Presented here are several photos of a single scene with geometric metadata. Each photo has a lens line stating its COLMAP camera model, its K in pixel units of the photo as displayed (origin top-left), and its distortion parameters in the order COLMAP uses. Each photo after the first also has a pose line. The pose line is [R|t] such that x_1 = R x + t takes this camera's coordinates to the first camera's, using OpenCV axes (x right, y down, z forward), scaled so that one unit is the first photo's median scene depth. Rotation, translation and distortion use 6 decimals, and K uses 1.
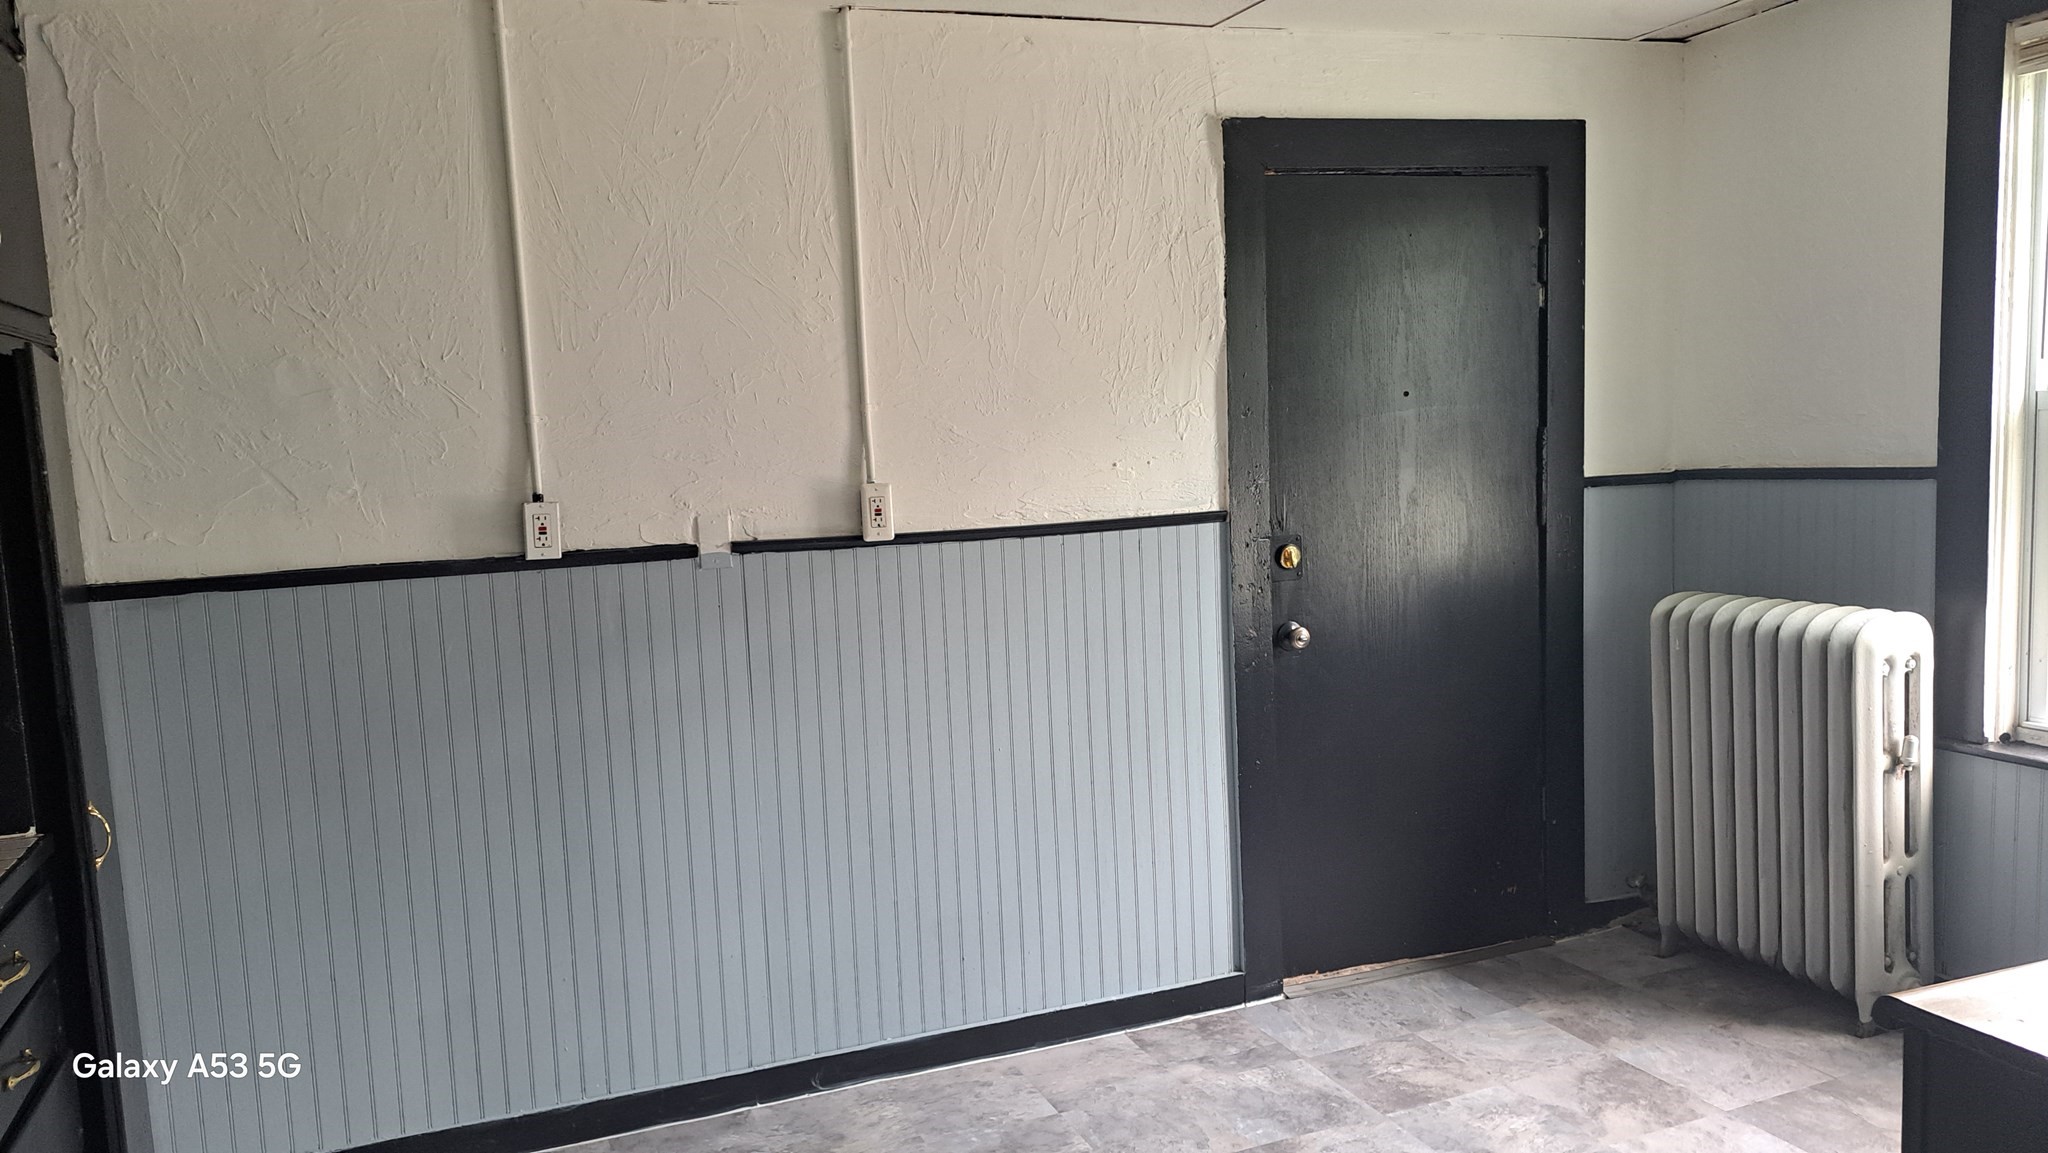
lens RADIAL K [[1477.7, 0, 1002.4], [0, 1477.7, 614.6], [0, 0, 1]] dist [0.042463, -0.024654]
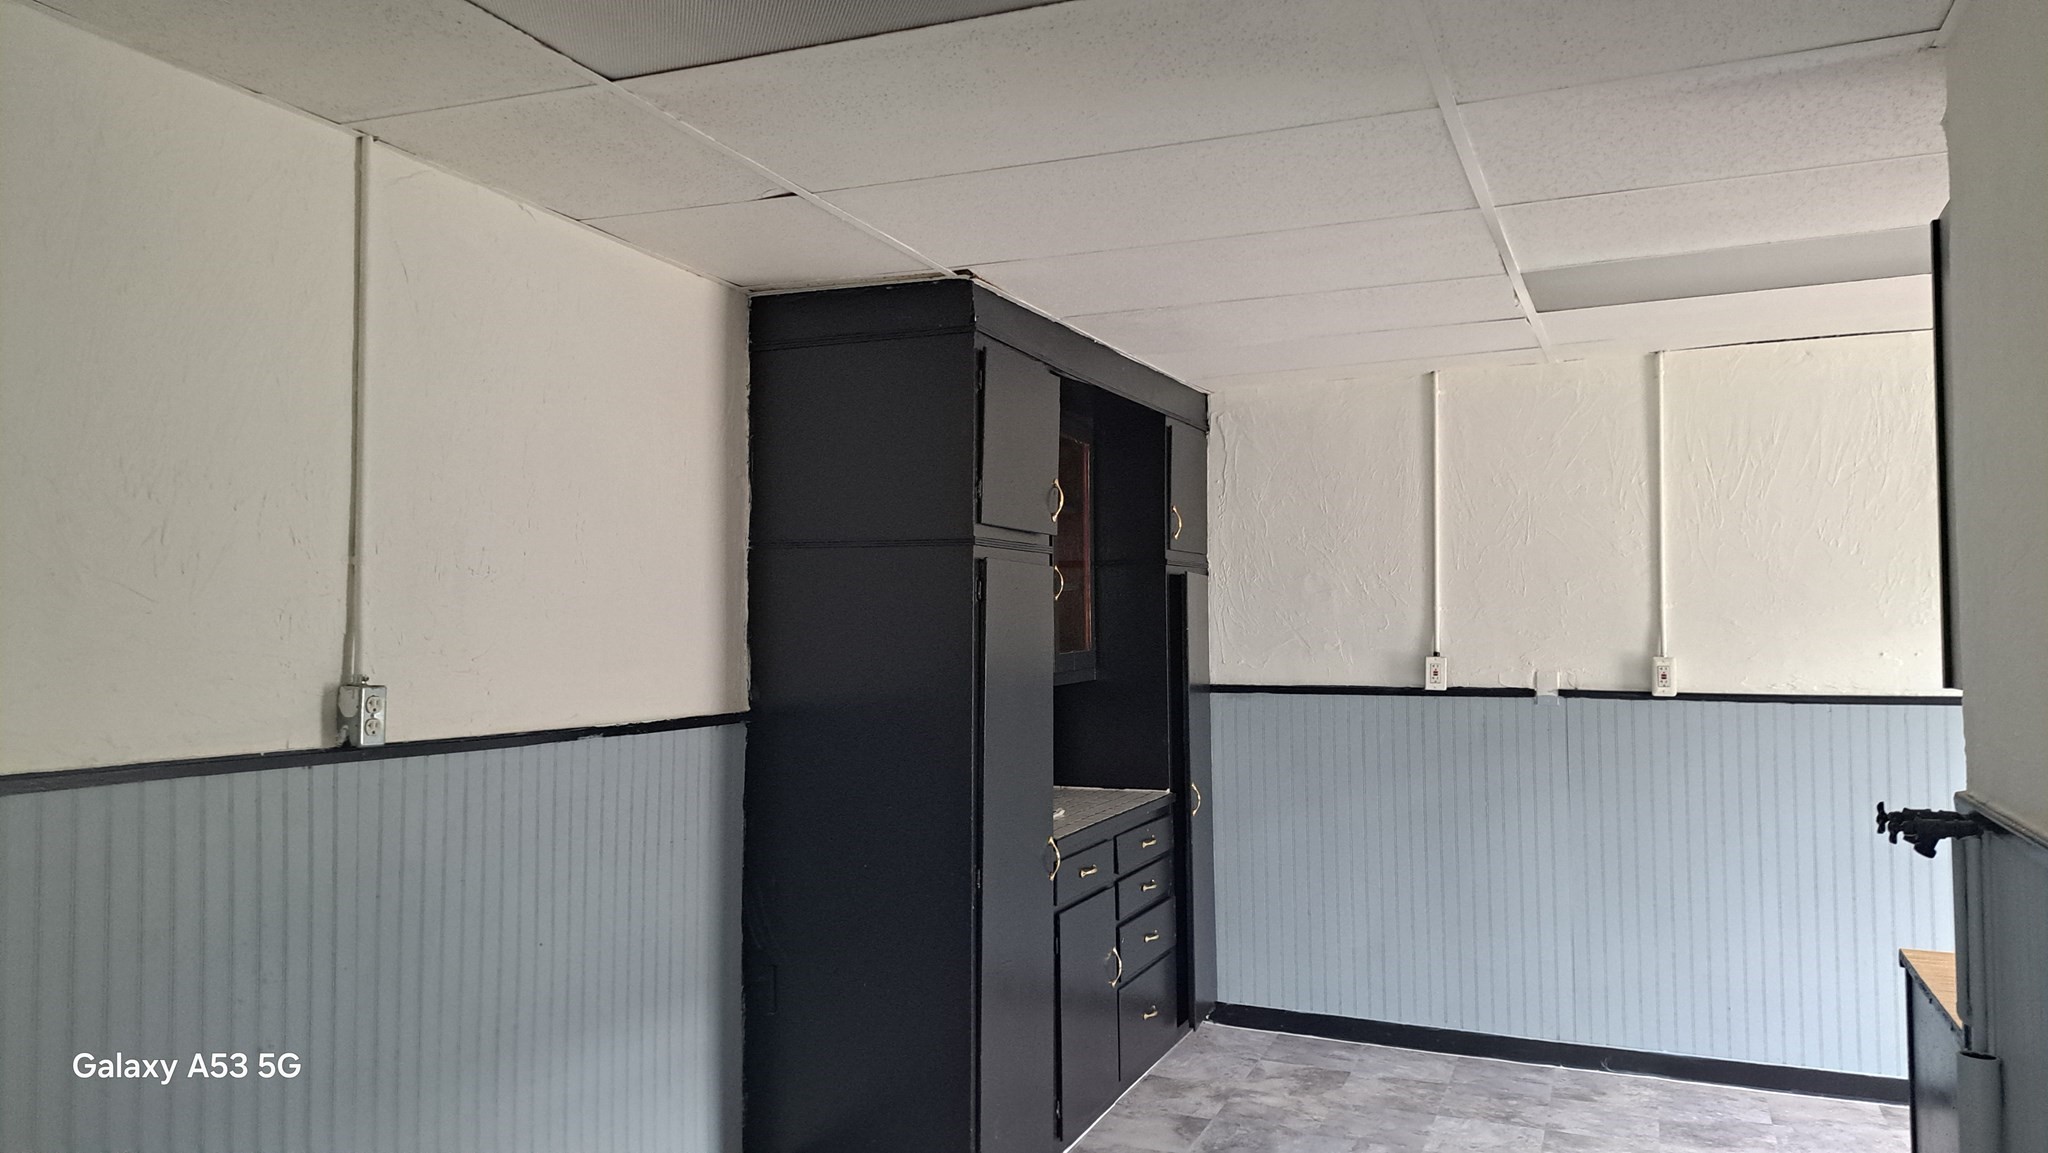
lens RADIAL K [[1477.7, 0, 1021.9], [0, 1477.7, 577.5], [0, 0, 1]] dist [0.042463, -0.024654]
pose [[0.745904, 0.030120, -0.665372, 0.435492], [-0.101425, 0.992463, -0.068774, -0.000375], [0.658286, 0.118784, 0.743337, -0.557568]]
